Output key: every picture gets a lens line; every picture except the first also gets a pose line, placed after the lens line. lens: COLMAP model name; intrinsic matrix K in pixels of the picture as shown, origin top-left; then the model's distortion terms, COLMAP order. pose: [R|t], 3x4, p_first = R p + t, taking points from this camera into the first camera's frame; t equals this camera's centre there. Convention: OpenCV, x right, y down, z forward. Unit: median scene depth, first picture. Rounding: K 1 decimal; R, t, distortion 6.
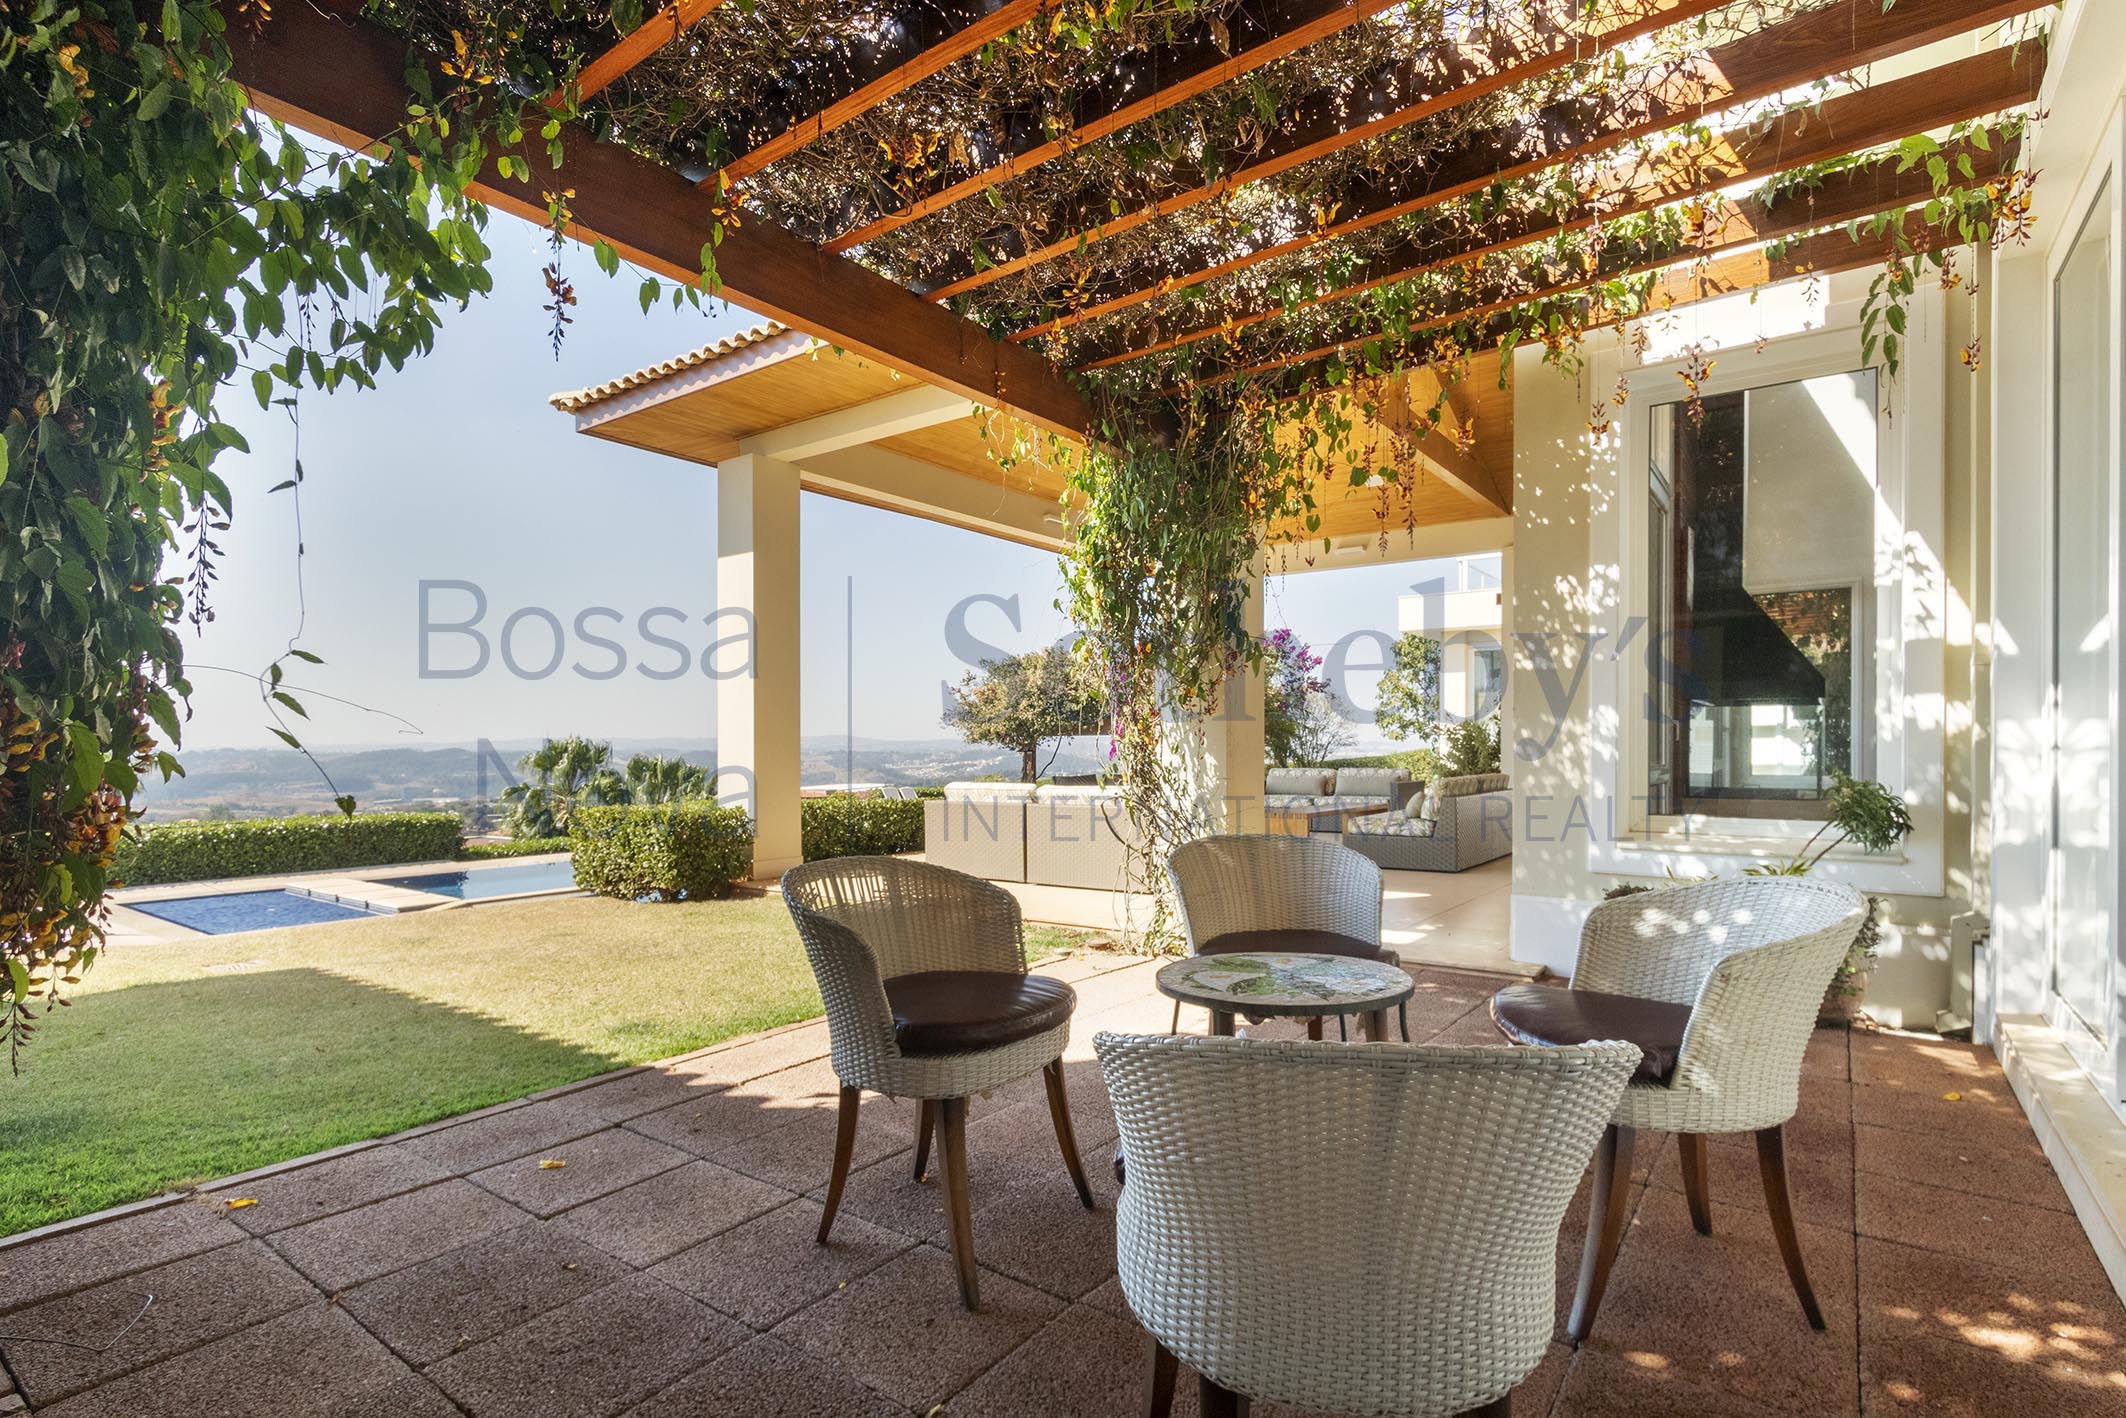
lens RADIAL K [[1030.8, 0, 1070.7], [0, 1030.8, 754.9], [0, 0, 1]] dist [0.023387, -0.000216]
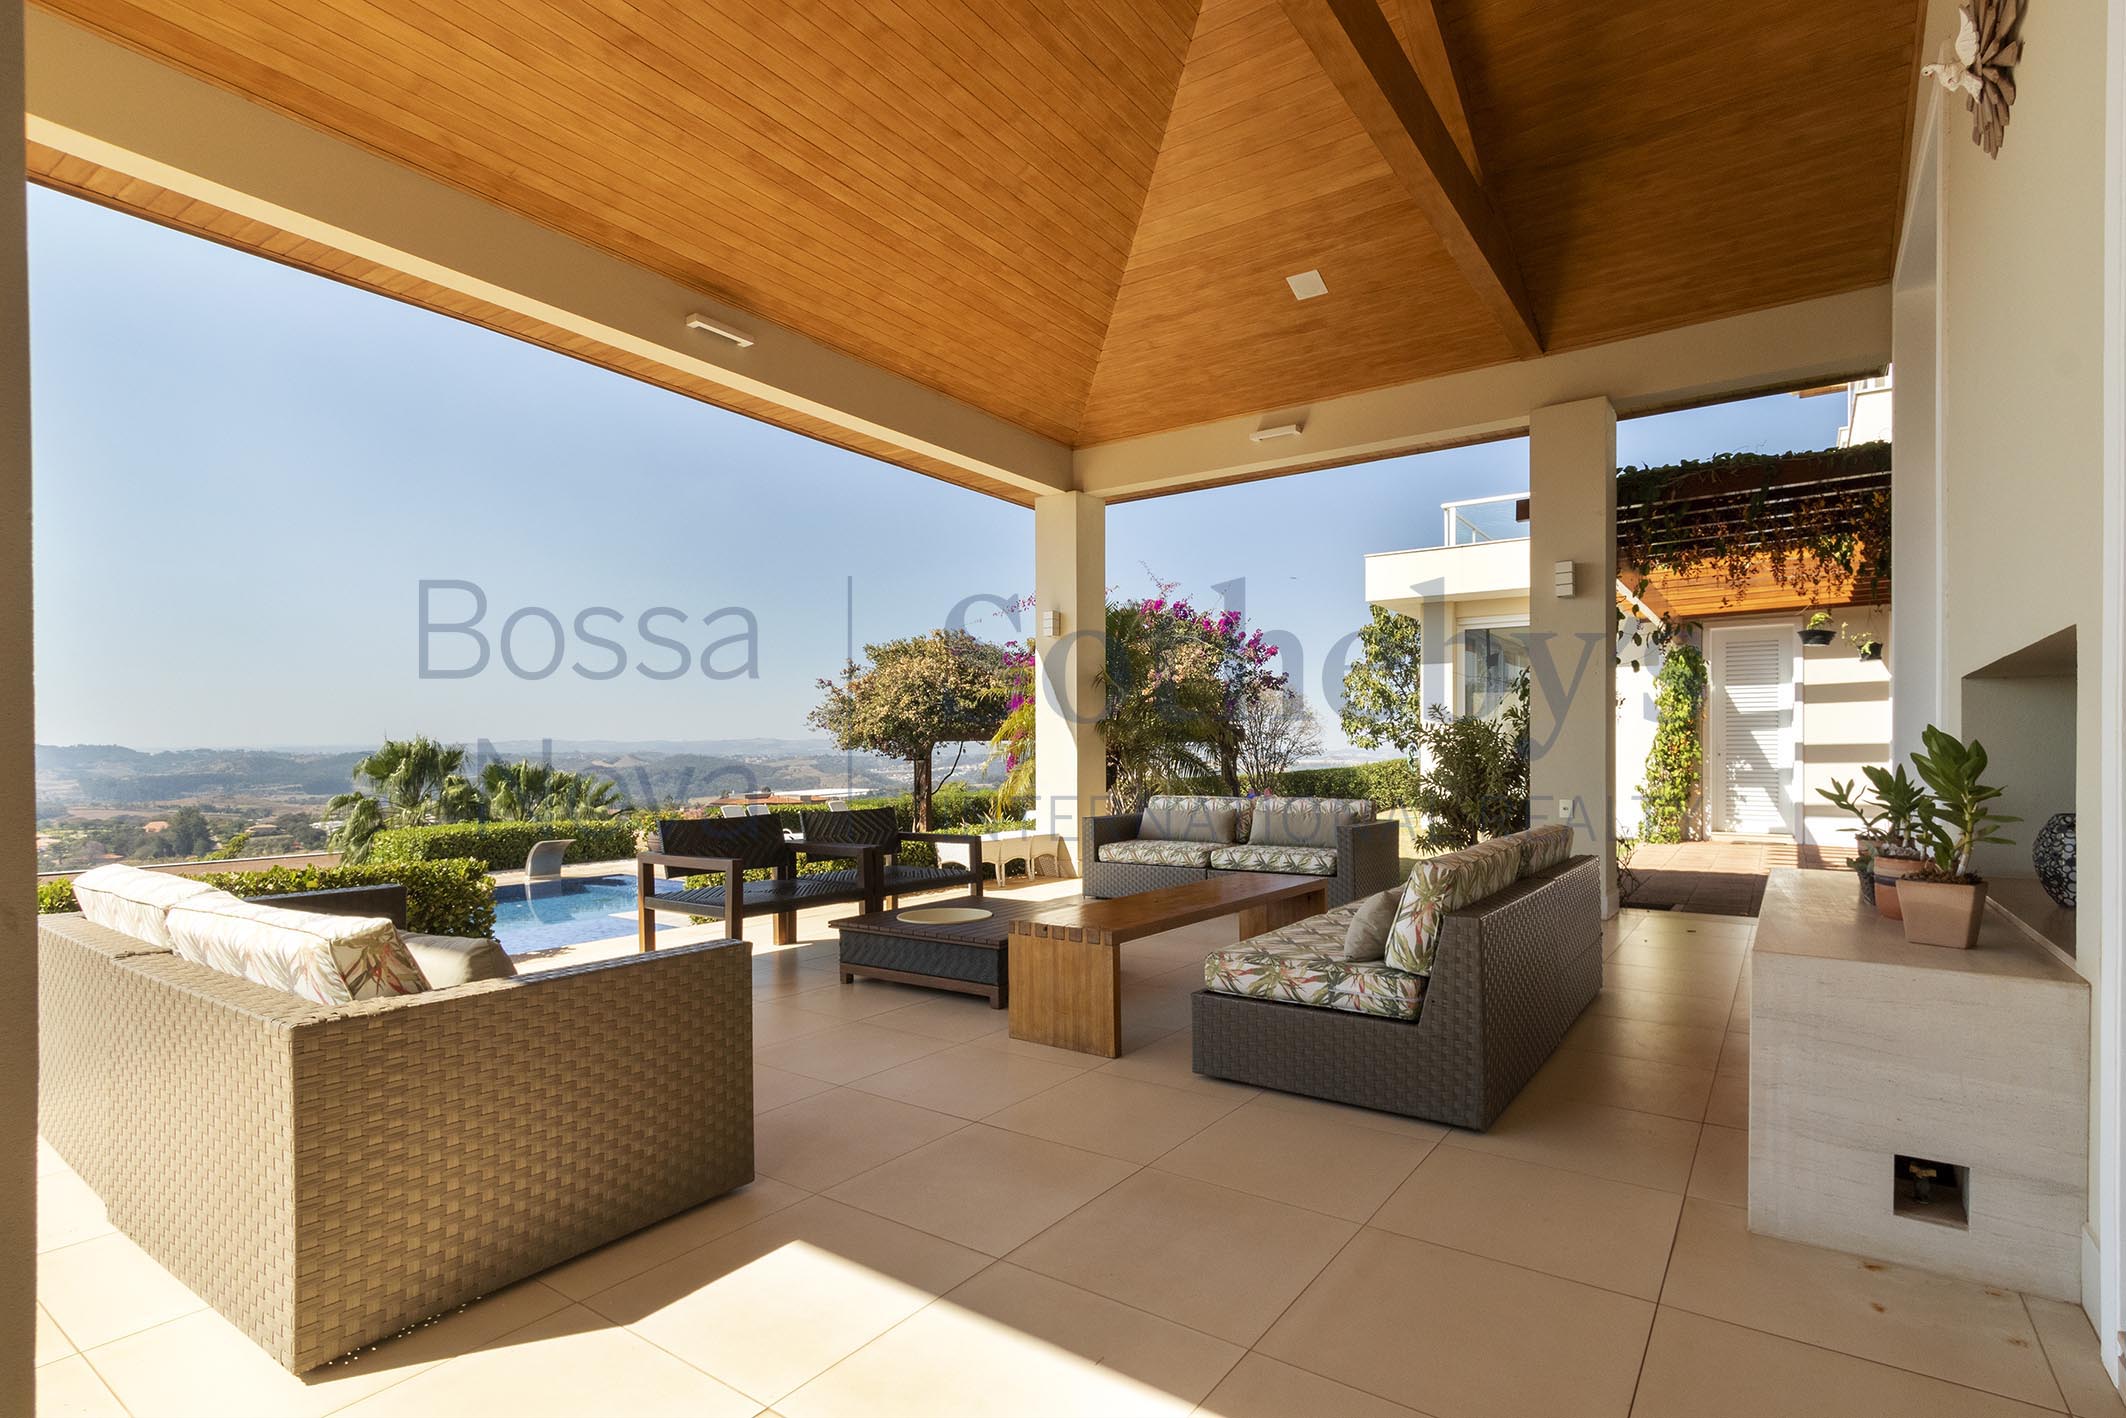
lens RADIAL K [[1001.5, 0, 1123.9], [0, 1001.5, 747.9], [0, 0, 1]] dist [0.000222, 0.000125]
pose [[0.998221, 0.005997, 0.059315, 0.075008], [-0.005268, 0.999909, -0.012442, -0.003924], [-0.059384, 0.012107, 0.998162, 0.216478]]
